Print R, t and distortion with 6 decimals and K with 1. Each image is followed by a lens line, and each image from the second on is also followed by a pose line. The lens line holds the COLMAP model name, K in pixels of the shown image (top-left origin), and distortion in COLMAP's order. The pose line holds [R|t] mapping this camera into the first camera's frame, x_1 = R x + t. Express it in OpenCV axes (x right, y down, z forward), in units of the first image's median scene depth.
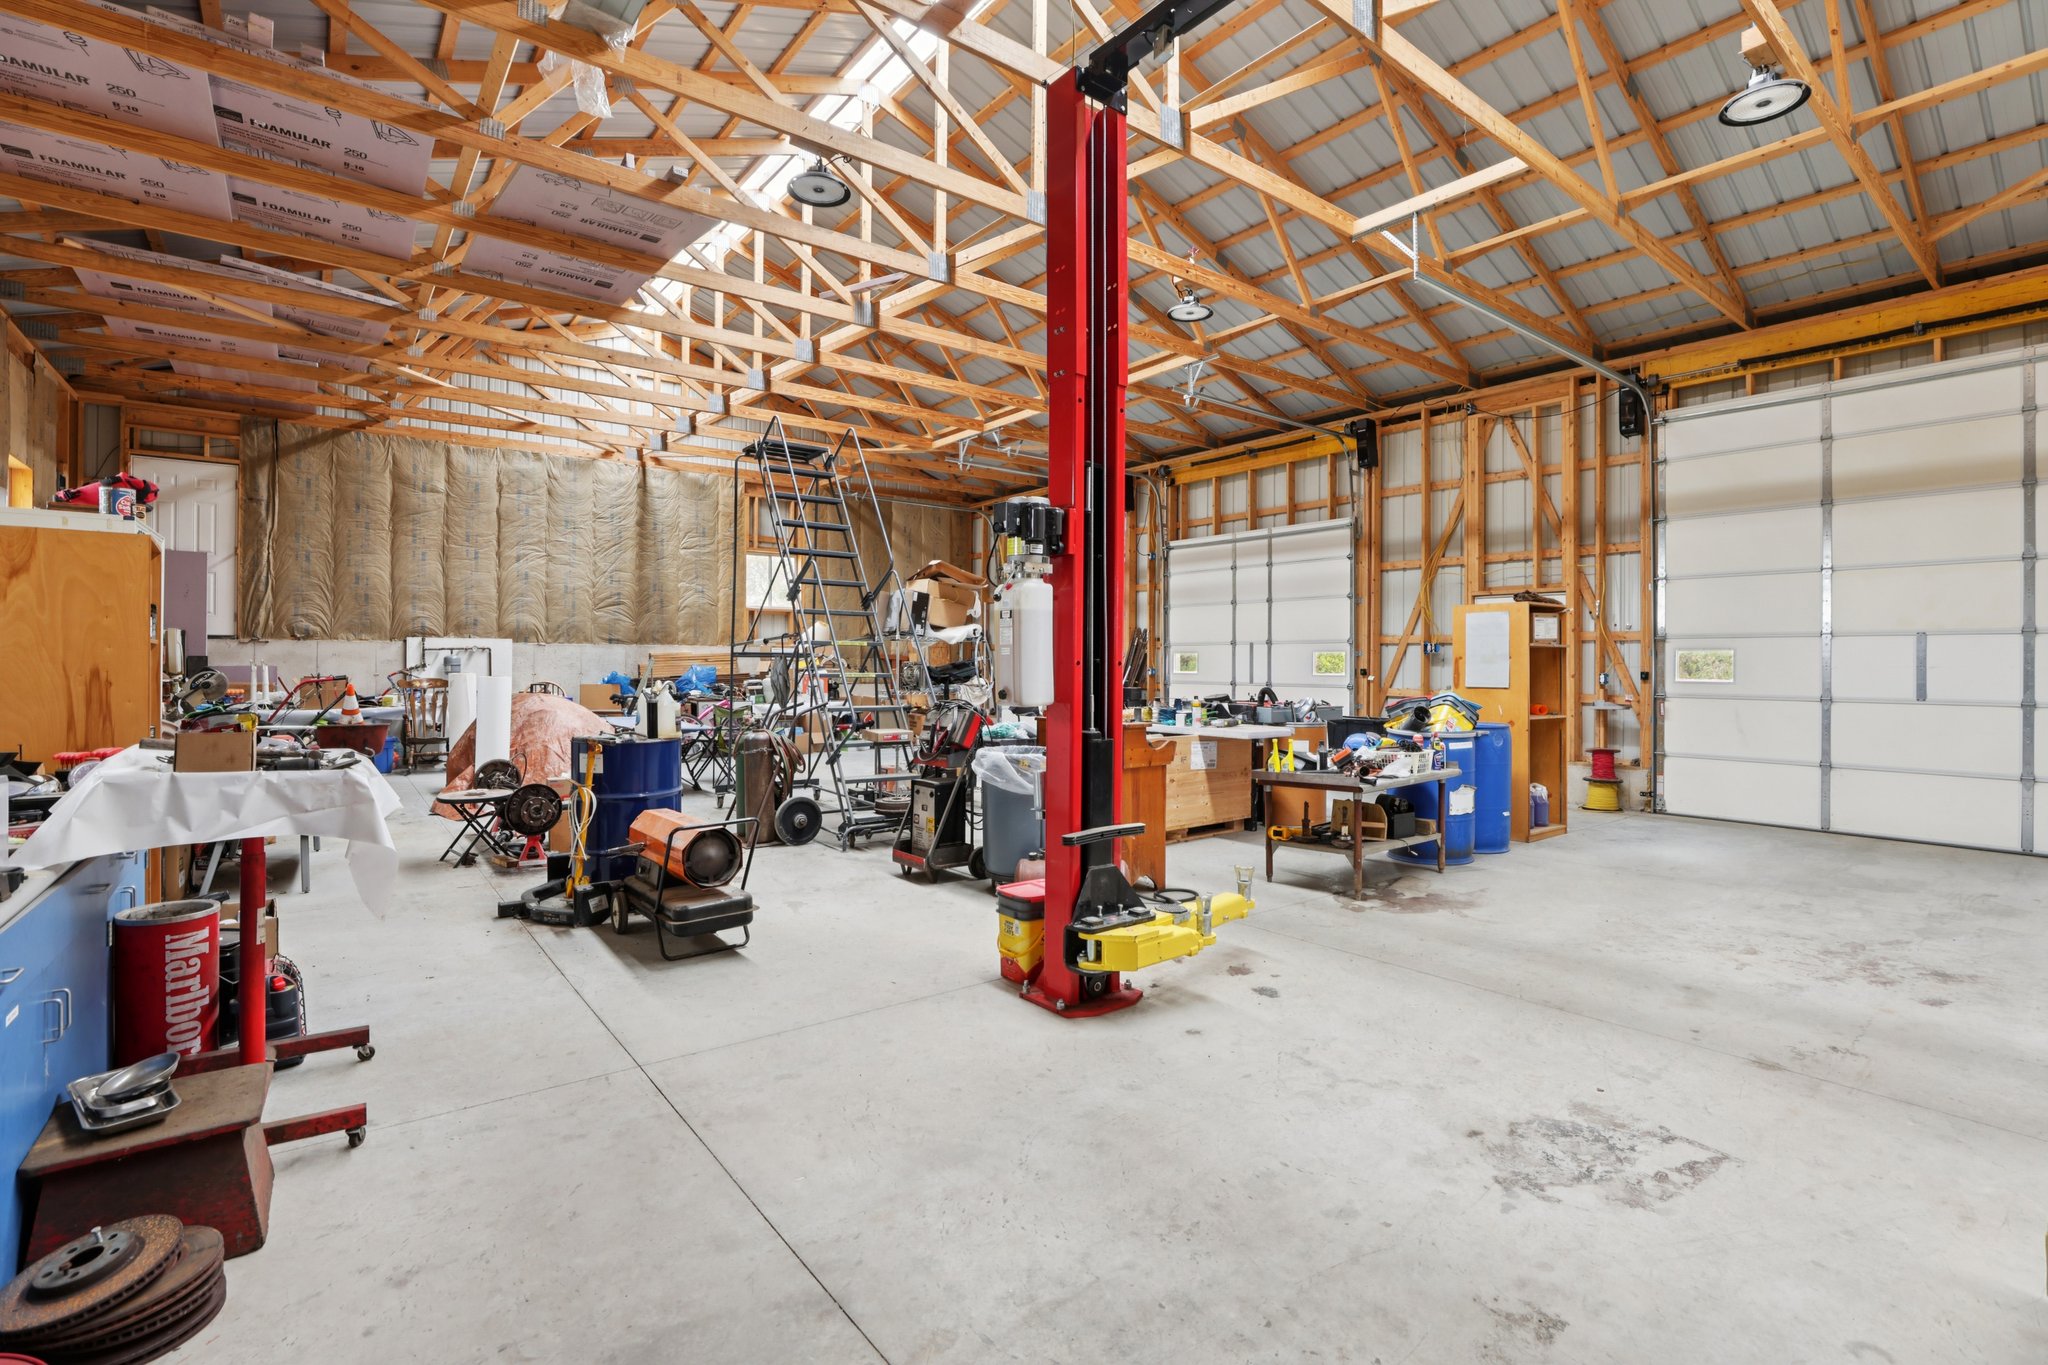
lens RADIAL K [[934.2, 0, 1028.0], [0, 934.2, 667.6], [0, 0, 1]] dist [0.001170, 0.000036]
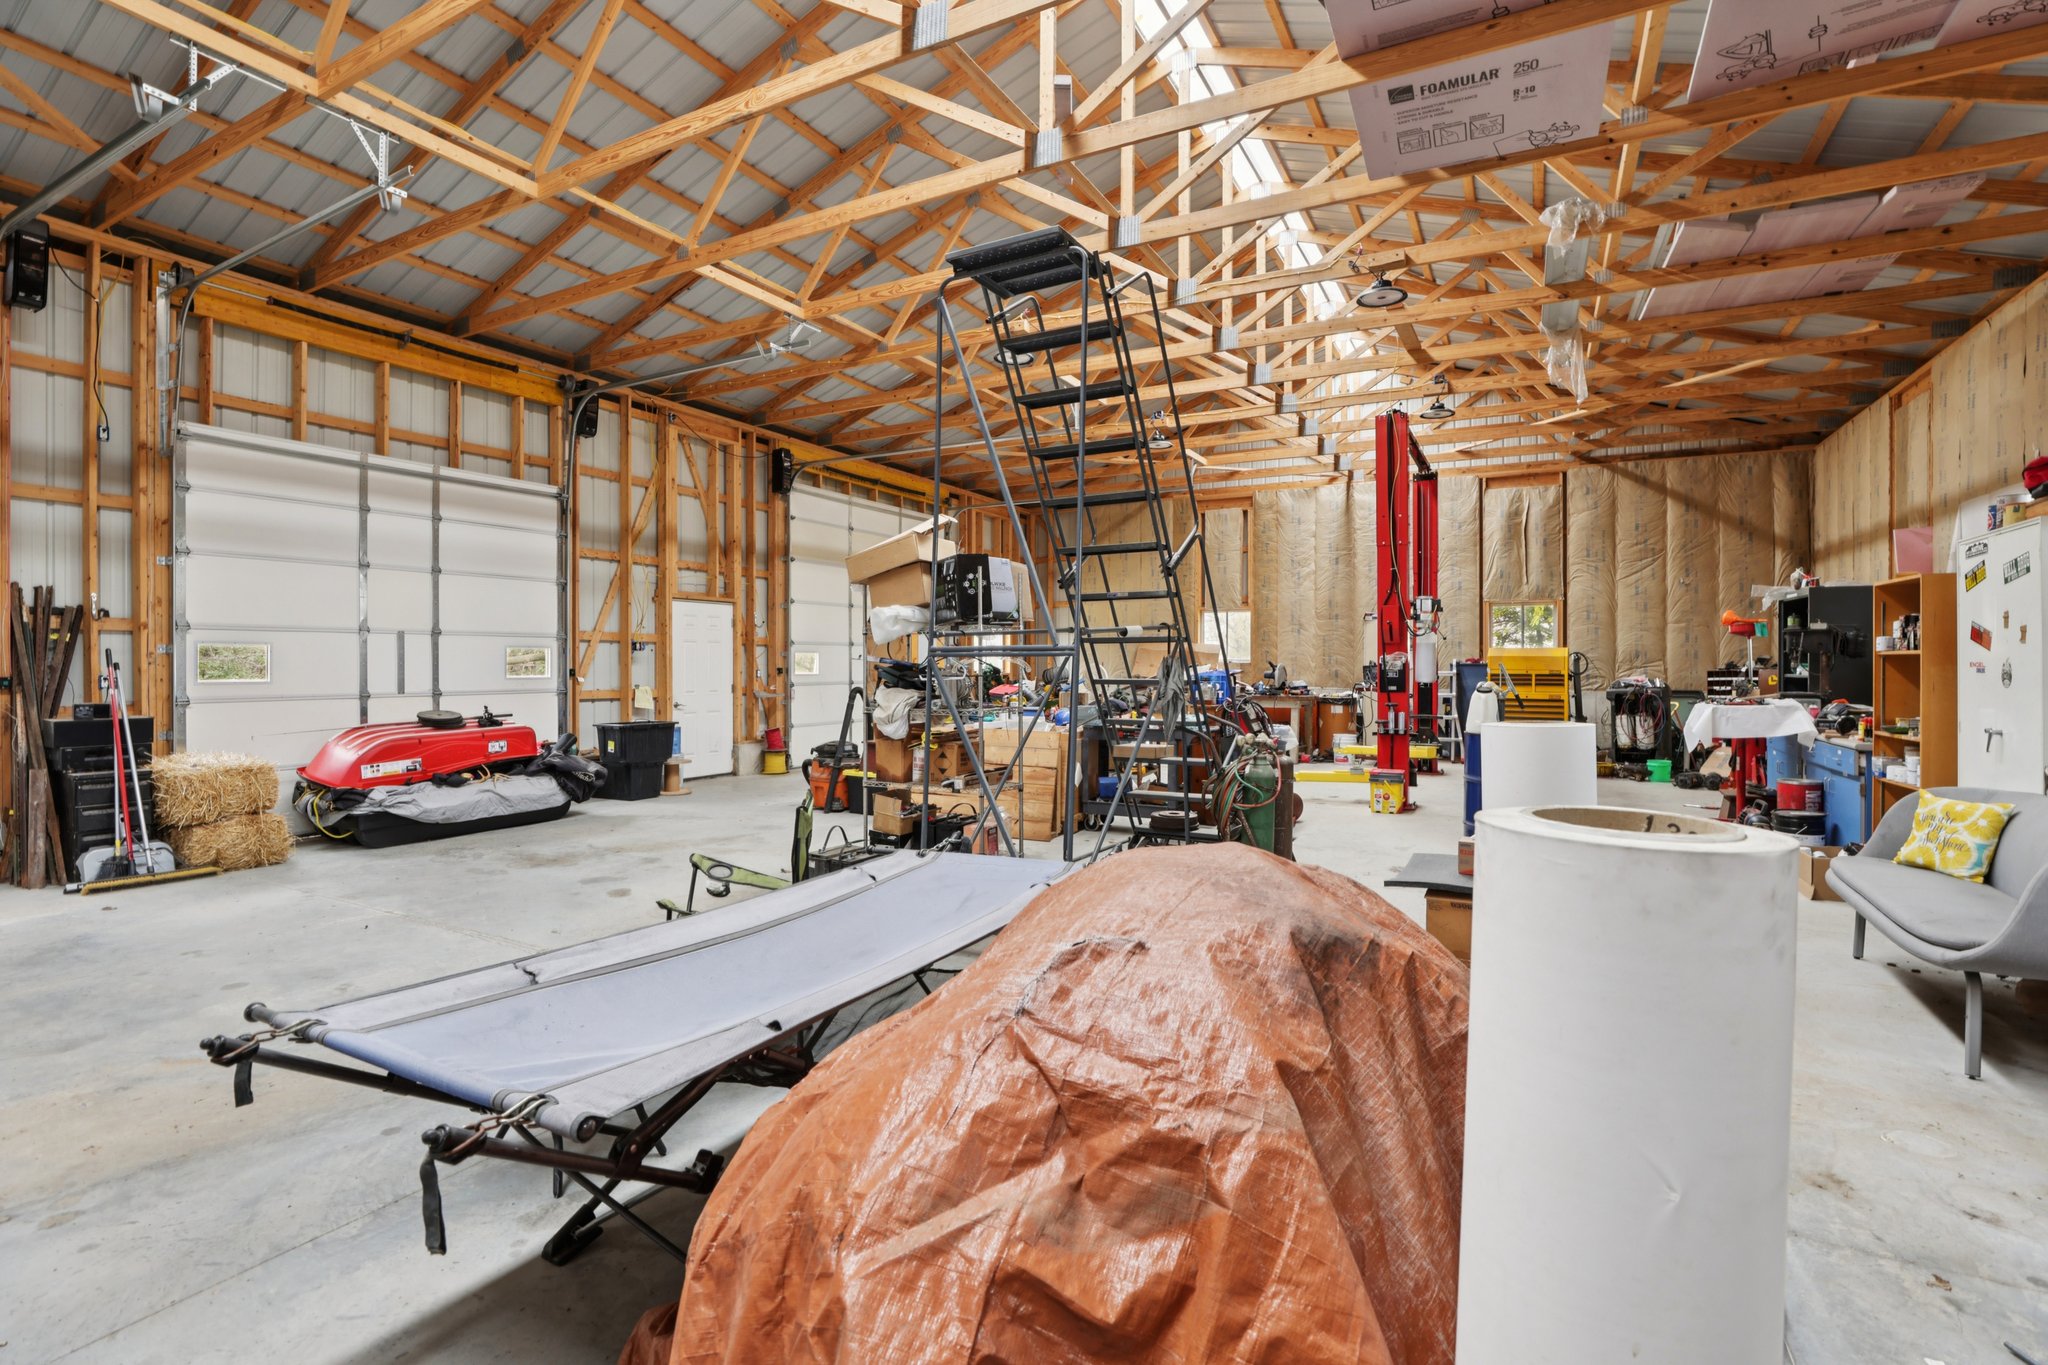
lens RADIAL K [[934.2, 0, 1026.0], [0, 934.2, 668.0], [0, 0, 1]] dist [0.001170, 0.000036]
pose [[-0.393087, -0.016042, 0.919361, -0.546094], [-0.000421, 0.999851, 0.017267, -0.012712], [-0.919501, 0.006401, -0.393035, 0.875584]]
